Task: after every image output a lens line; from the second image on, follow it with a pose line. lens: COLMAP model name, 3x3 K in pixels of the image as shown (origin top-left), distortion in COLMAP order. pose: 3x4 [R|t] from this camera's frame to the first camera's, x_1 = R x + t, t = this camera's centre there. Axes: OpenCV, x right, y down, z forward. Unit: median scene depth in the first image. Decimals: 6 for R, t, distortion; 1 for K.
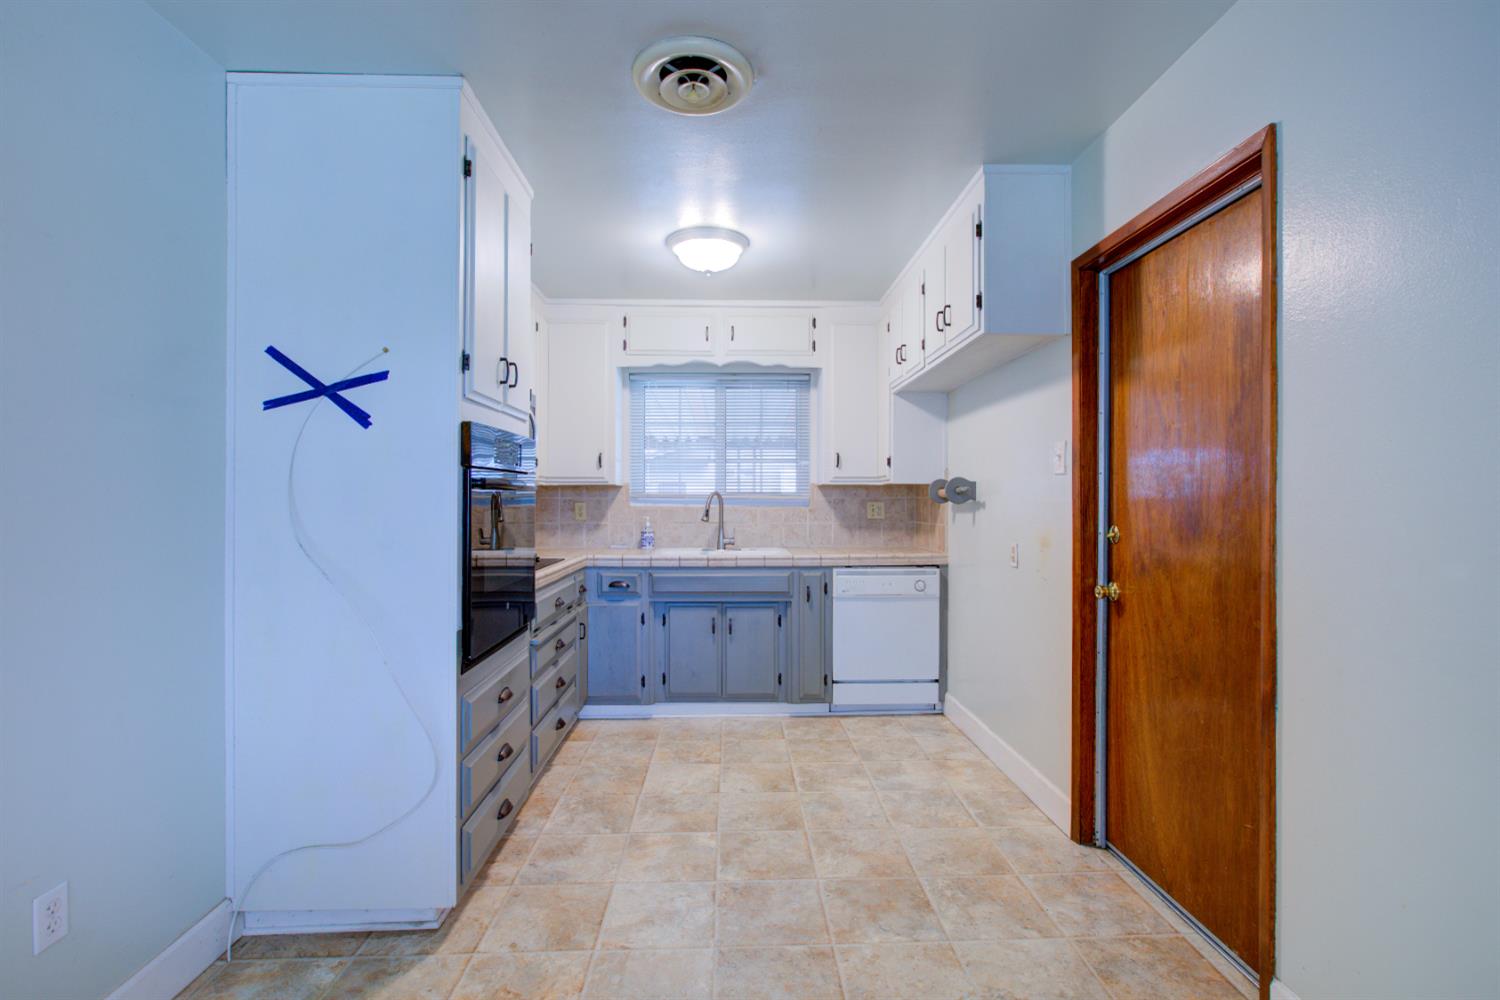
lens RADIAL K [[697.3, 0, 765.9], [0, 697.3, 496.5], [0, 0, 1]] dist [-0.003594, -0.000227]
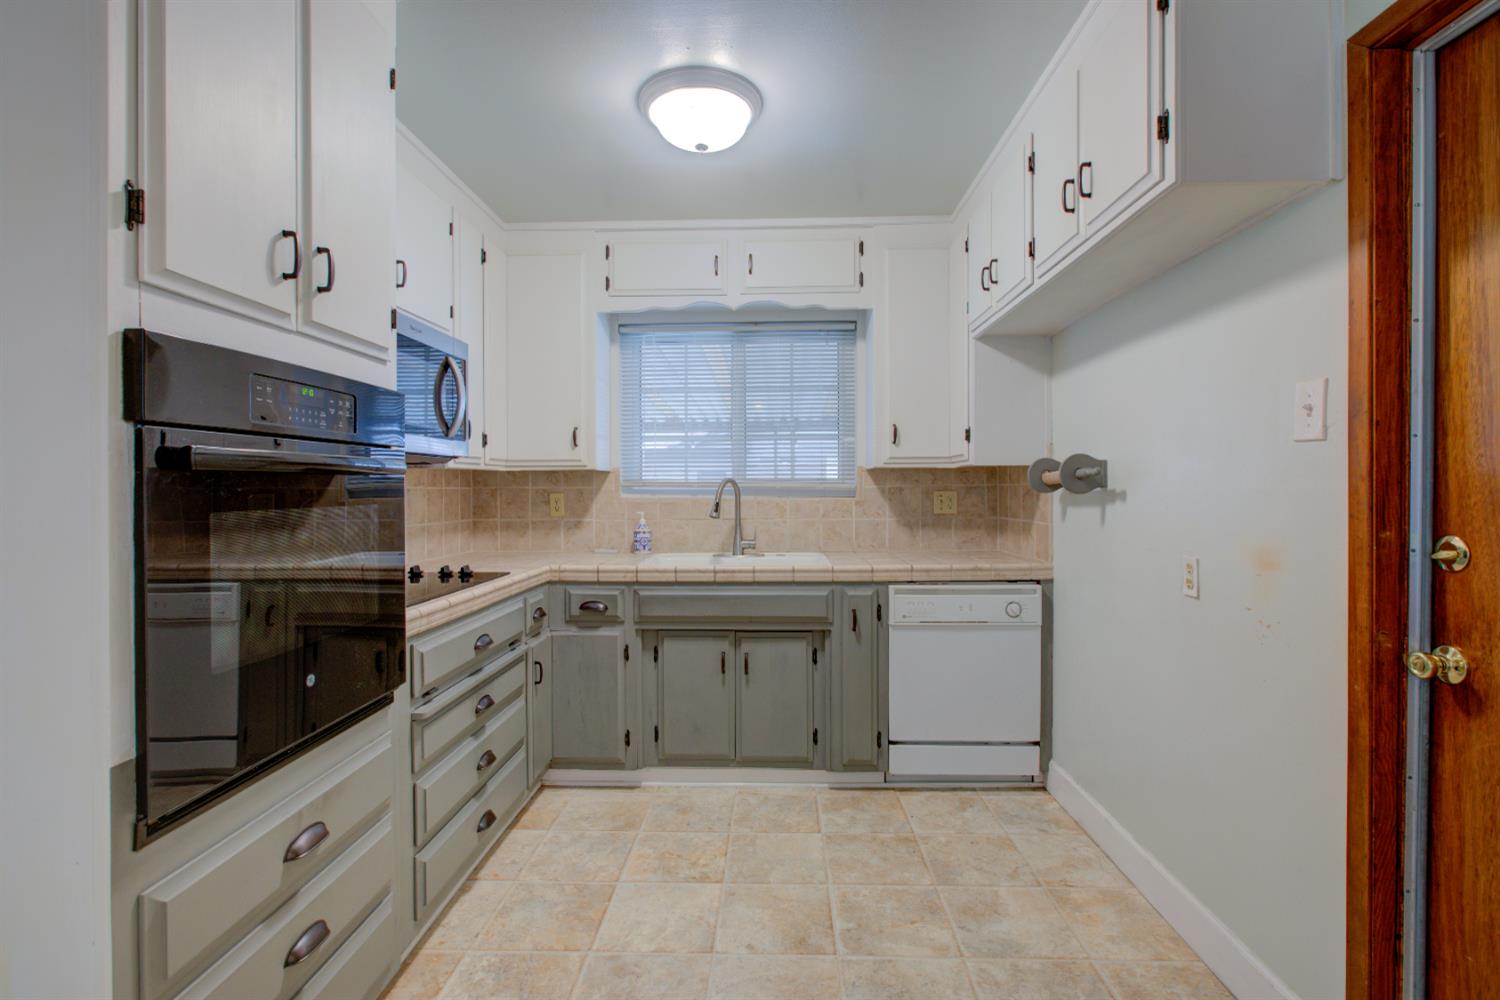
lens RADIAL K [[697.3, 0, 765.9], [0, 697.3, 496.5], [0, 0, 1]] dist [-0.003594, -0.000227]
pose [[0.997726, -0.003719, -0.067299, 0.019160], [0.004770, 0.999869, 0.015459, 0.001336], [0.067233, -0.015744, 0.997613, 0.287642]]
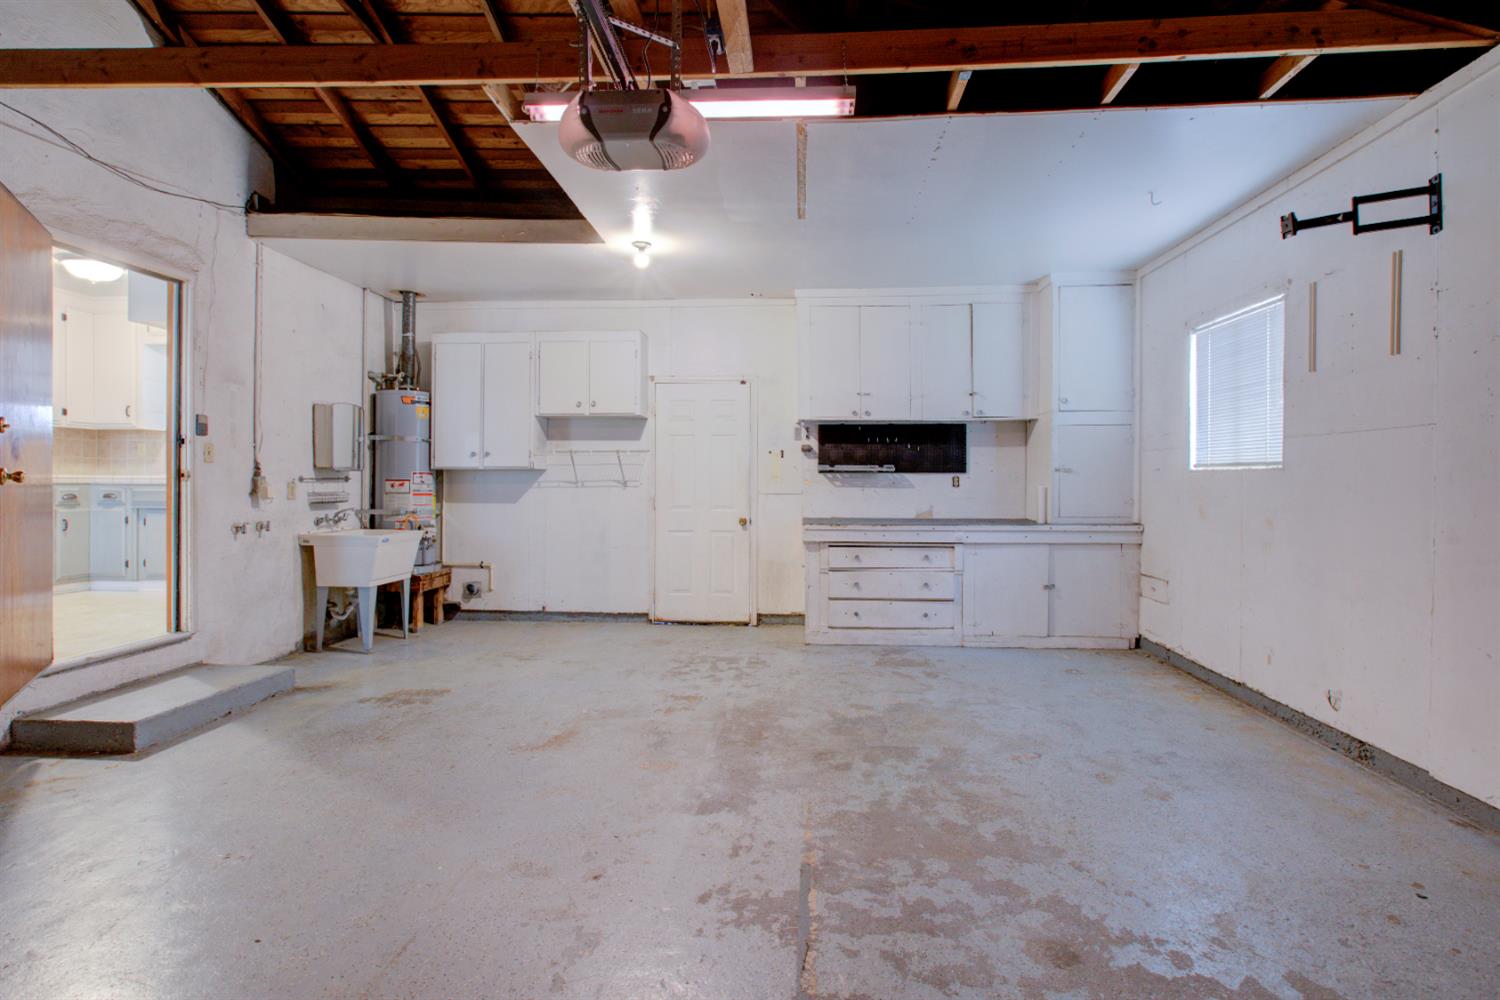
lens RADIAL K [[707.3, 0, 769.4], [0, 707.3, 474.8], [0, 0, 1]] dist [-0.000590, 0.000245]
pose [[0.995399, 0.002311, -0.095789, 1.294837], [-0.002656, 0.999990, -0.003468, 0.084395], [0.095780, 0.003707, 0.995396, -0.328089]]
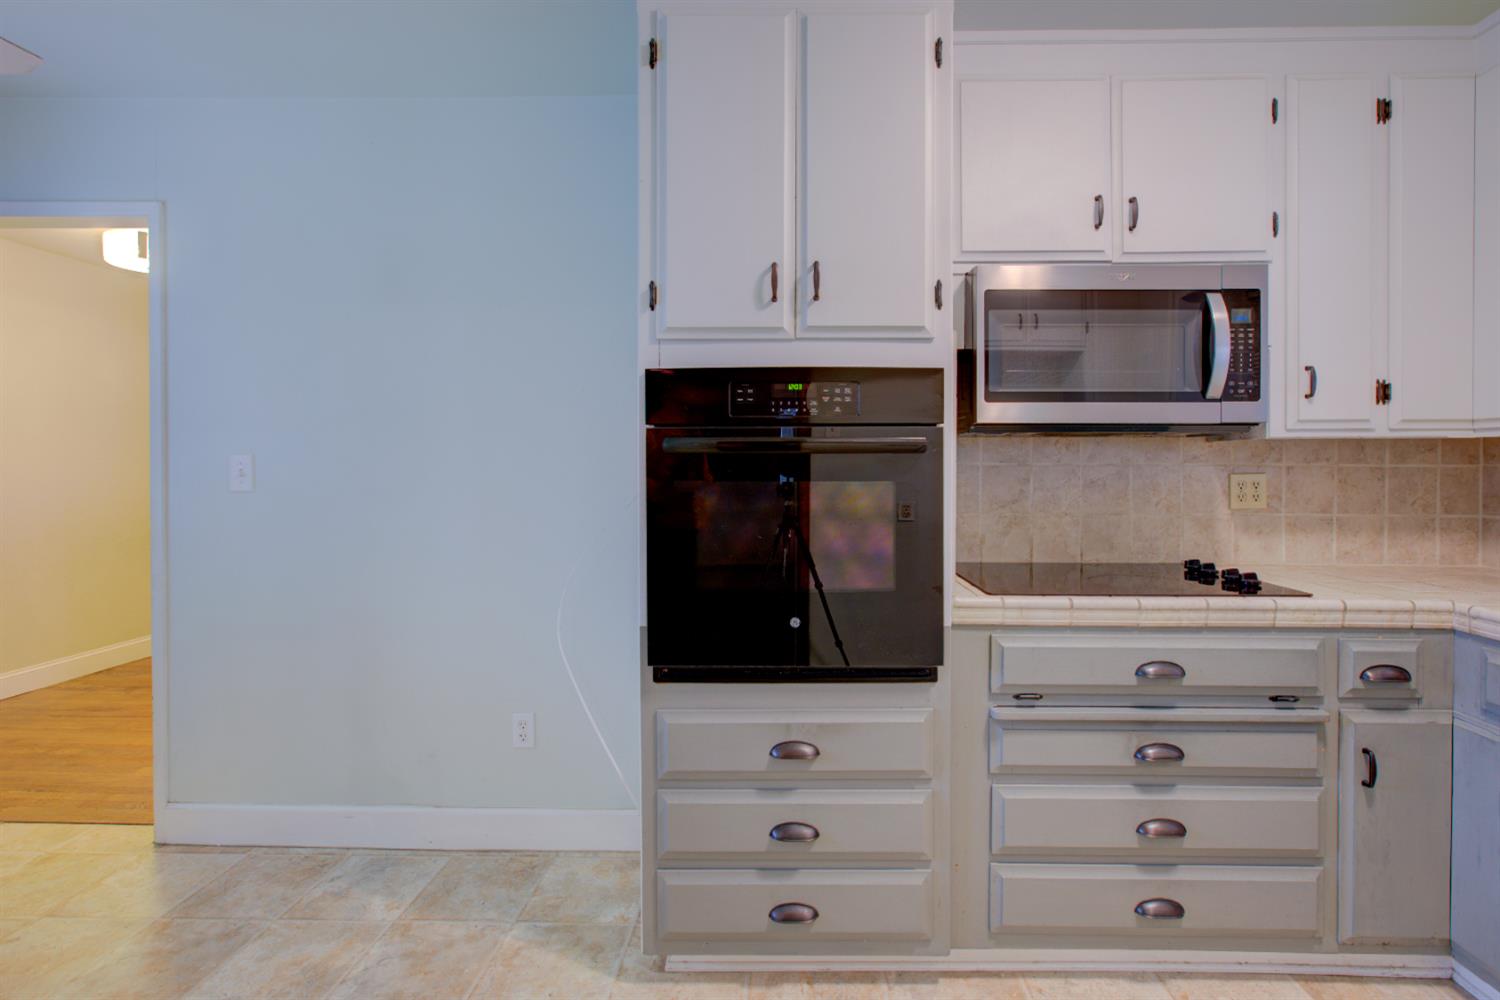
lens RADIAL K [[707.3, 0, 769.4], [0, 707.3, 474.8], [0, 0, 1]] dist [-0.000590, 0.000245]
pose [[-0.074208, 0.013904, -0.997146, 0.195509], [0.000888, 0.999903, 0.013876, 0.001353], [0.997242, 0.000144, -0.074213, 0.624746]]
